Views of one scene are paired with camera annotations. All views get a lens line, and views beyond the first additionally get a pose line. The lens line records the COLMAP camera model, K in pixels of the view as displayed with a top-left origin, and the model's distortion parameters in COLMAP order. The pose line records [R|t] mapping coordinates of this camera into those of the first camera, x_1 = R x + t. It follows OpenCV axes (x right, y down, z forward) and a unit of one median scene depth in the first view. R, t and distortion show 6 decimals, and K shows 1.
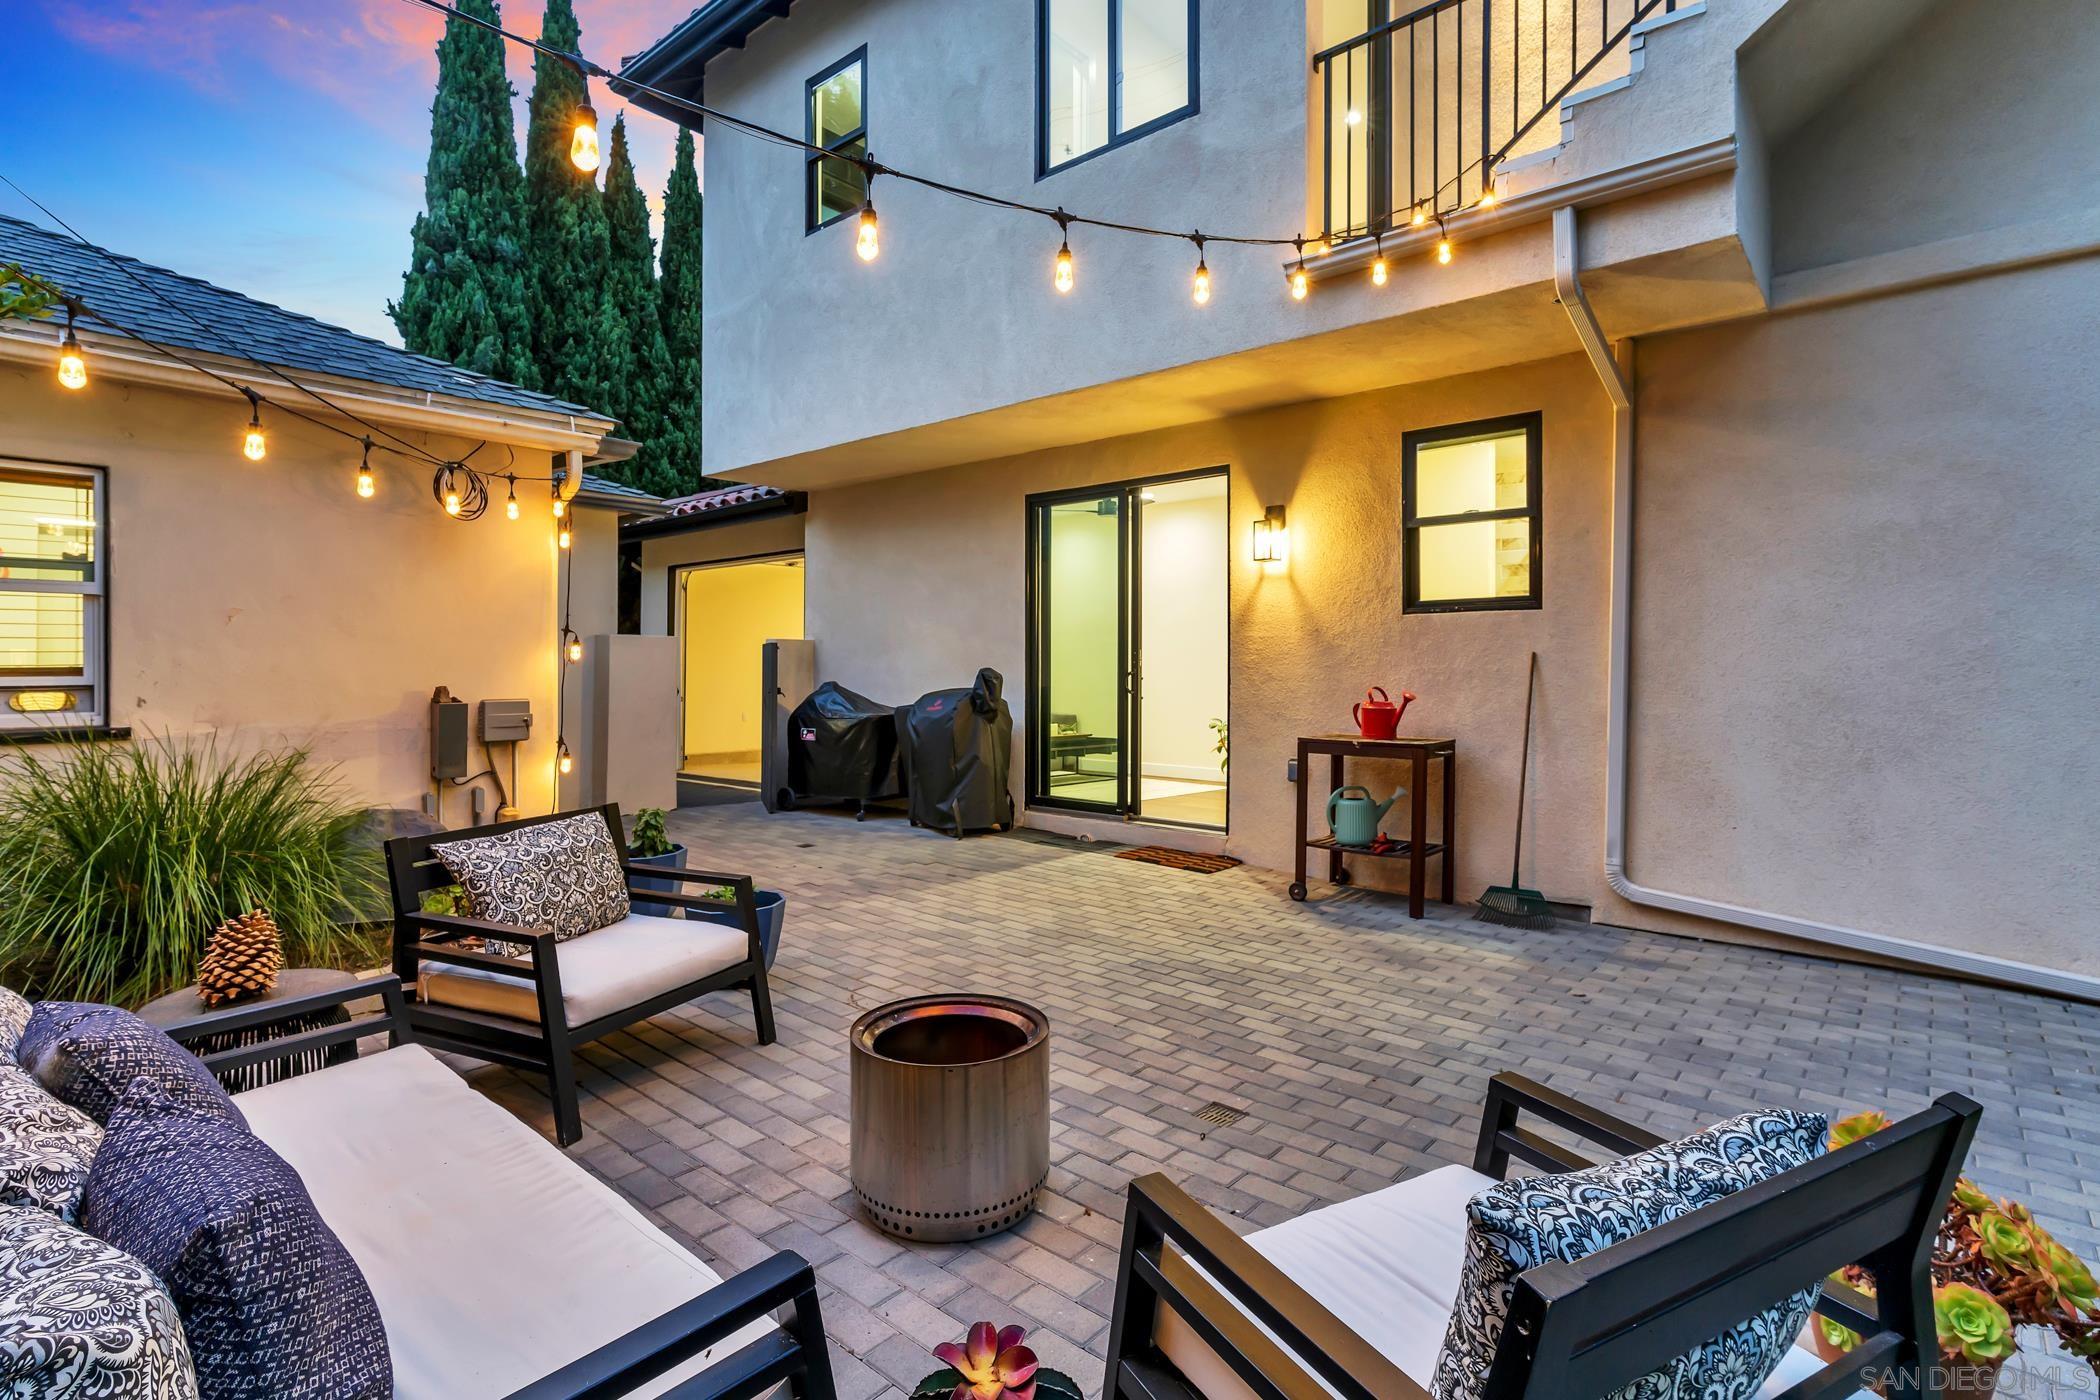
lens RADIAL K [[1009.7, 0, 1050.0], [0, 1009.7, 700.0], [0, 0, 1]] dist [0.003460, 0.000204]
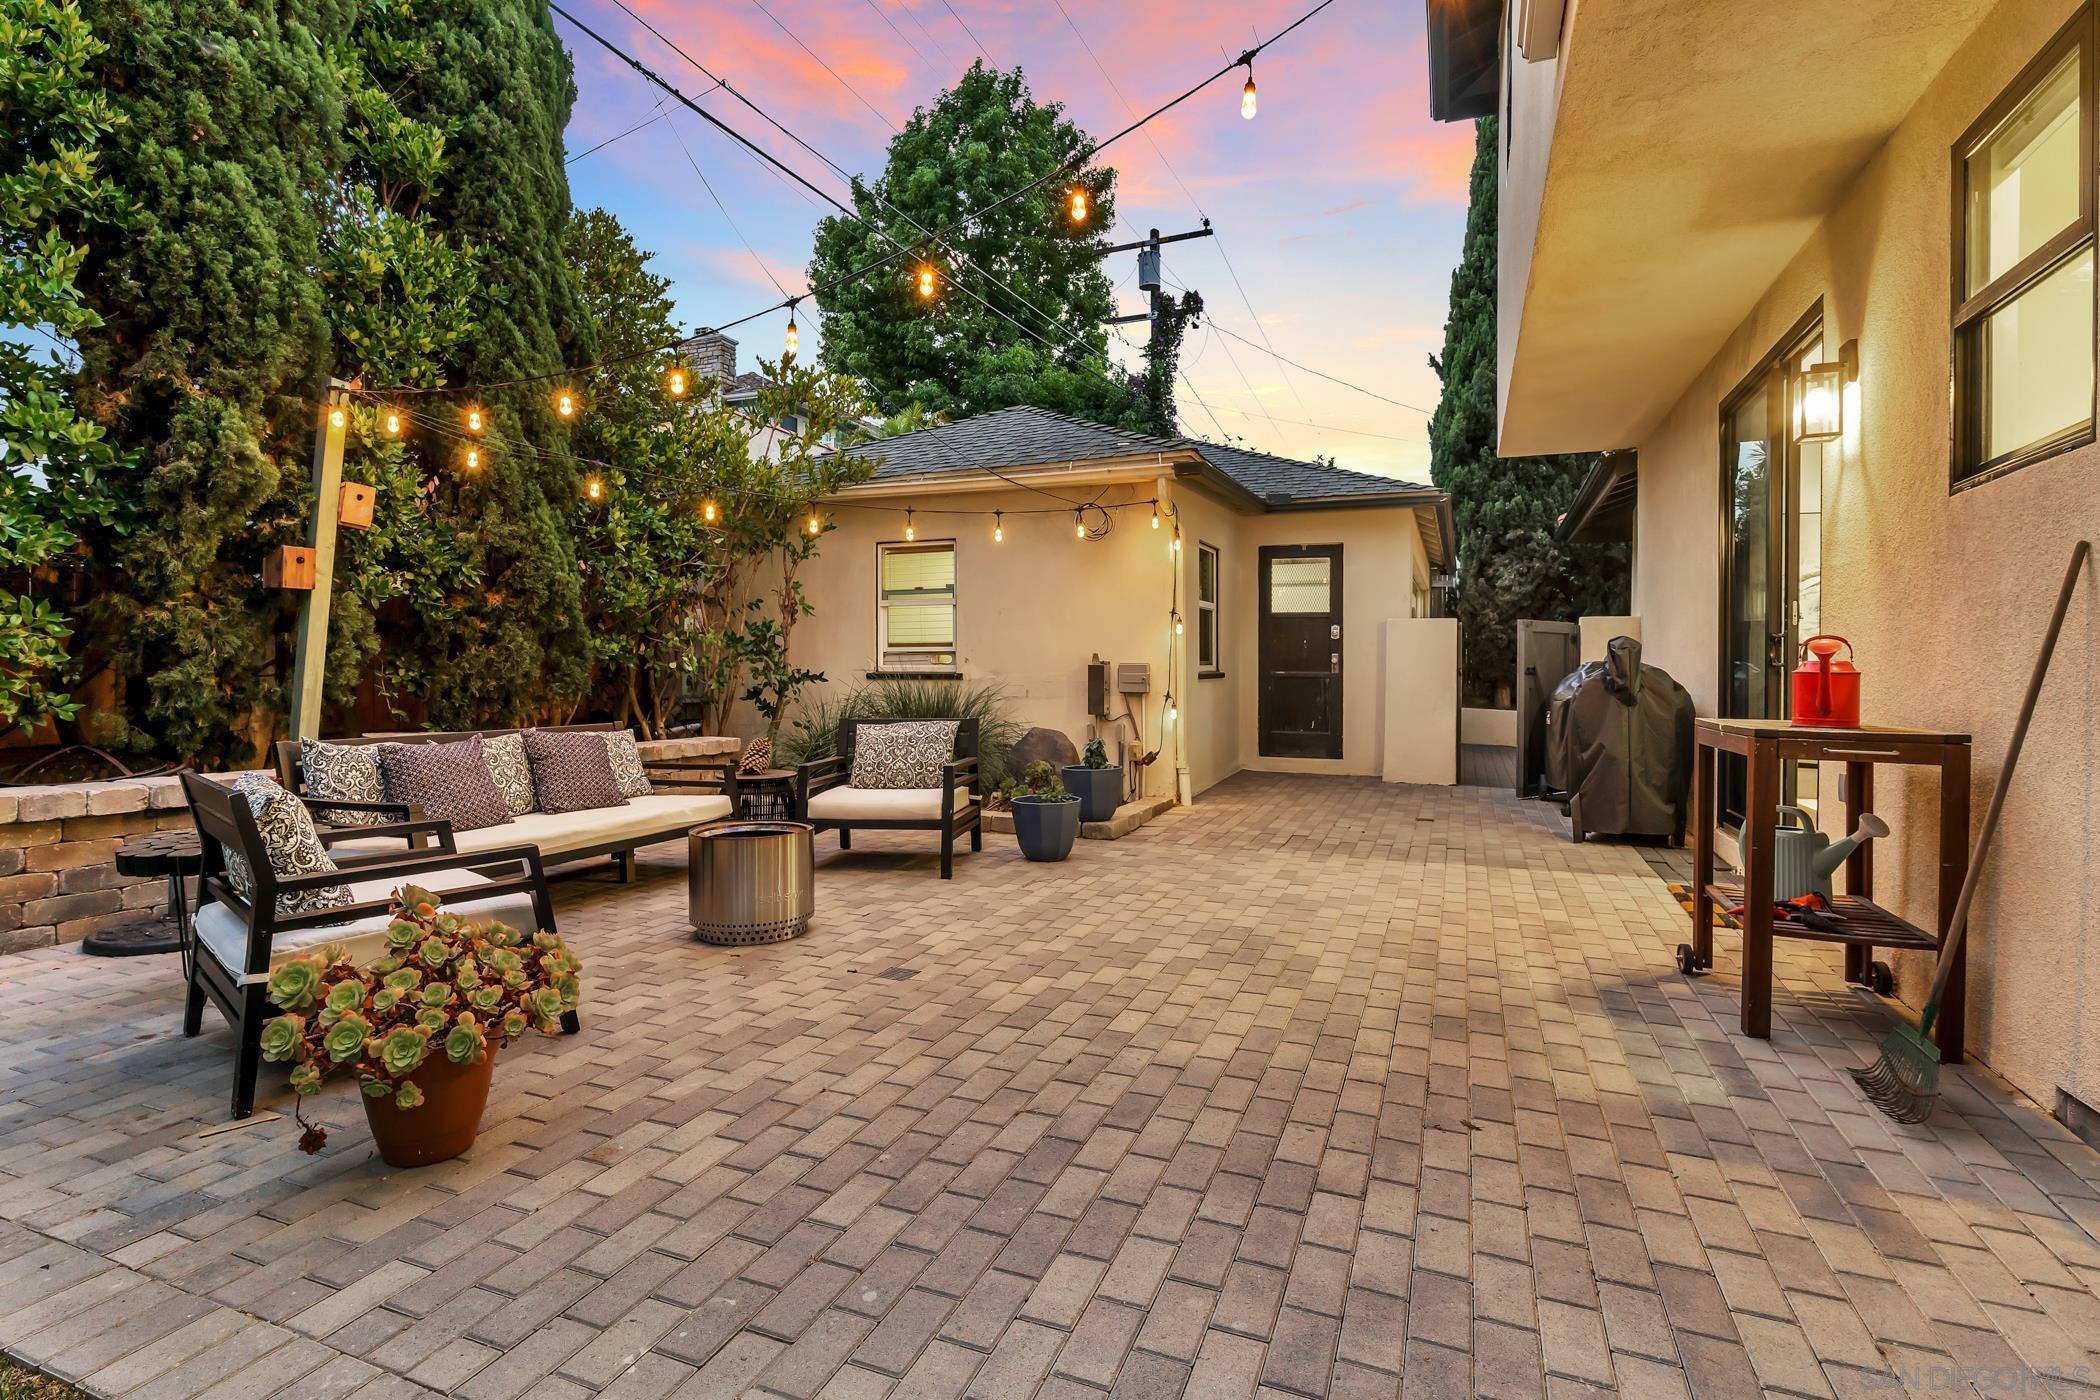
lens RADIAL K [[1009.7, 0, 1050.0], [0, 1009.7, 700.0], [0, 0, 1]] dist [0.003460, 0.000204]
pose [[0.325051, 0.026791, -0.945317, 1.003223], [-0.039186, 0.999122, 0.014842, 0.045496], [0.944884, 0.032219, 0.325816, 0.572080]]
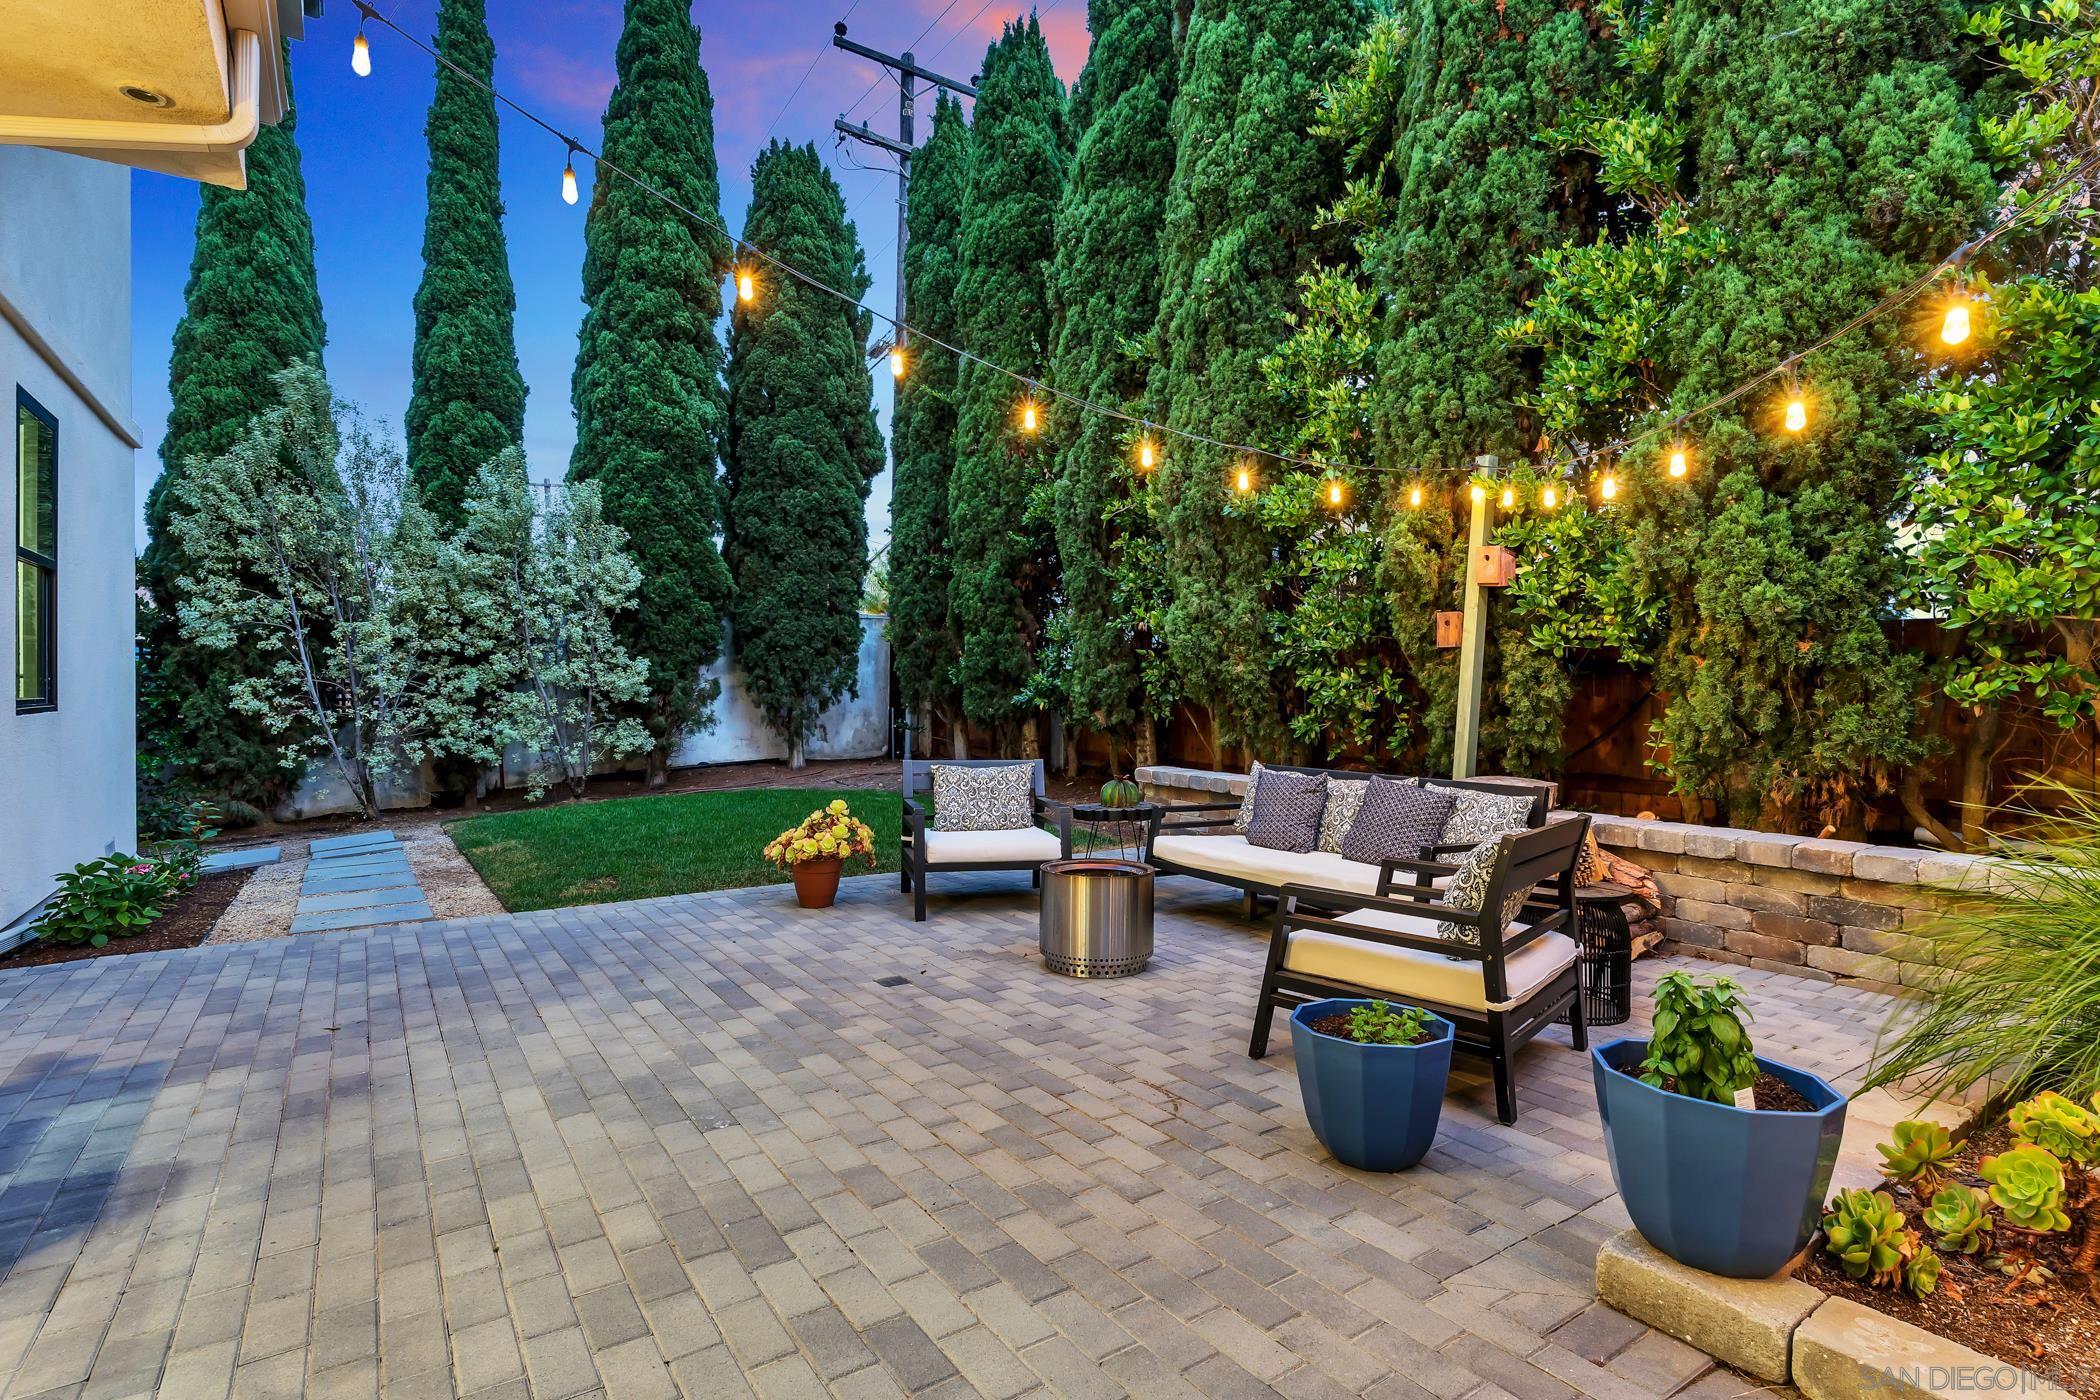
lens RADIAL K [[1009.7, 0, 1050.0], [0, 1009.7, 700.0], [0, 0, 1]] dist [0.003460, 0.000204]
pose [[-0.968501, -0.009908, 0.248811, -0.282907], [0.001293, 0.998994, 0.044817, -0.025910], [-0.249005, 0.043727, -0.967515, 1.683712]]
